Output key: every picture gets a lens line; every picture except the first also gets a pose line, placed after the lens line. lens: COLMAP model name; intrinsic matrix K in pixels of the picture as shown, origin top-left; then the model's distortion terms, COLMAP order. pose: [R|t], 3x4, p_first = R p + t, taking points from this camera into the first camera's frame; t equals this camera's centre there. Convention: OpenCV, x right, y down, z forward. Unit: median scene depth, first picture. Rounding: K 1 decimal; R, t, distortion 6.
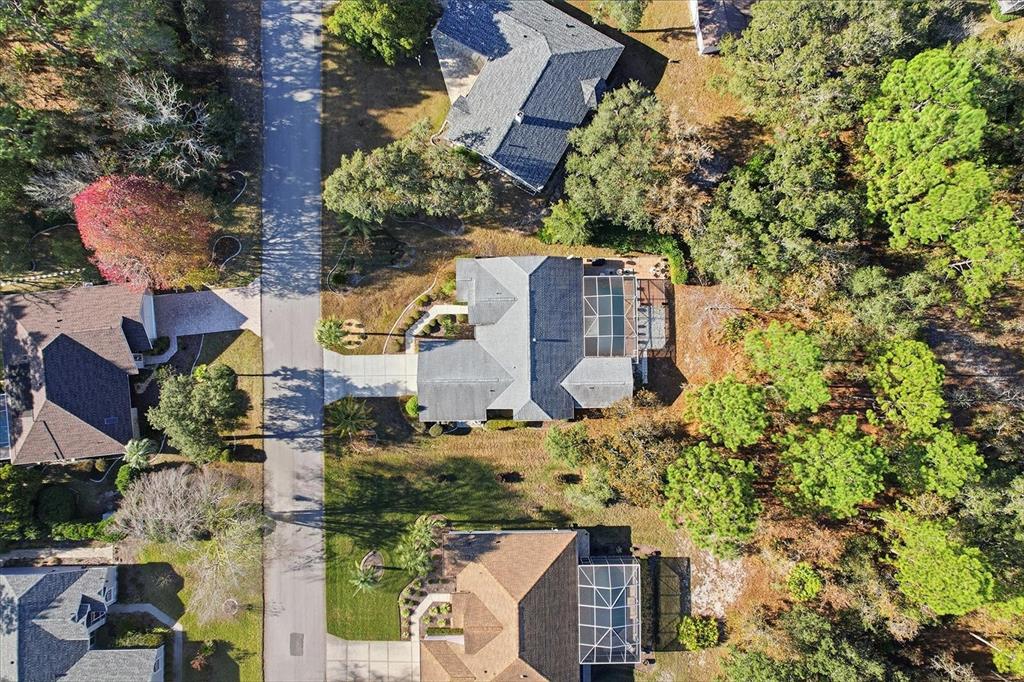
lens RADIAL K [[470.3, 0, 513.0], [0, 470.3, 372.4], [0, 0, 1]] dist [-0.001755, -0.000022]
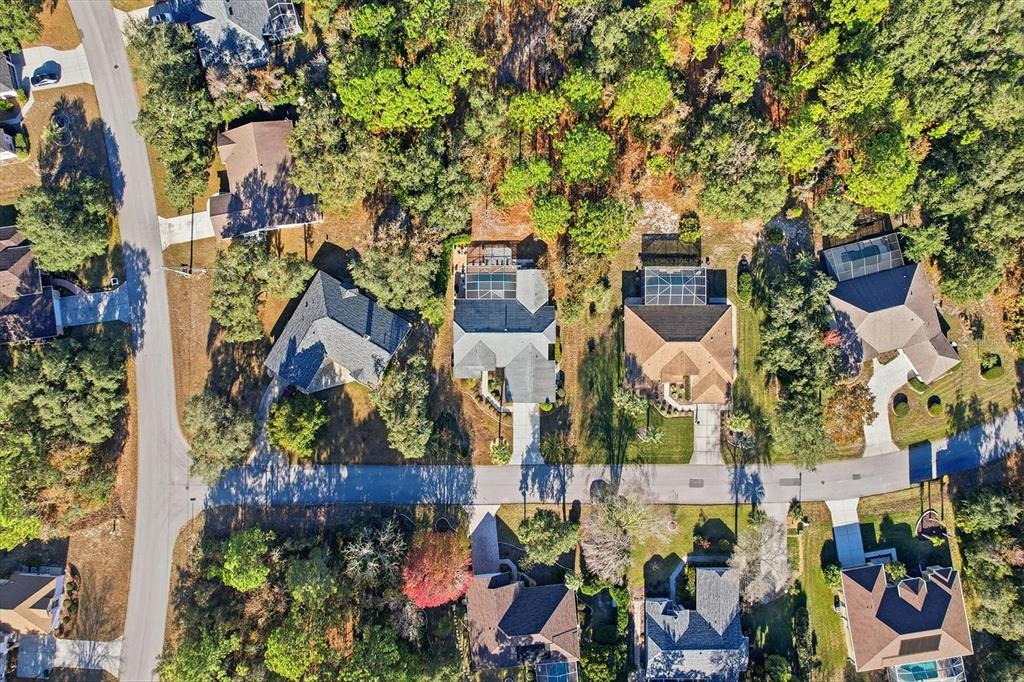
lens RADIAL K [[483.0, 0, 516.1], [0, 483.0, 333.2], [0, 0, 1]] dist [-0.000224, 0.000055]
pose [[0.014389, -0.998473, 0.053326, -0.053578], [0.999858, 0.014838, 0.008028, -0.045587], [-0.008807, 0.053203, 0.998545, -0.644494]]
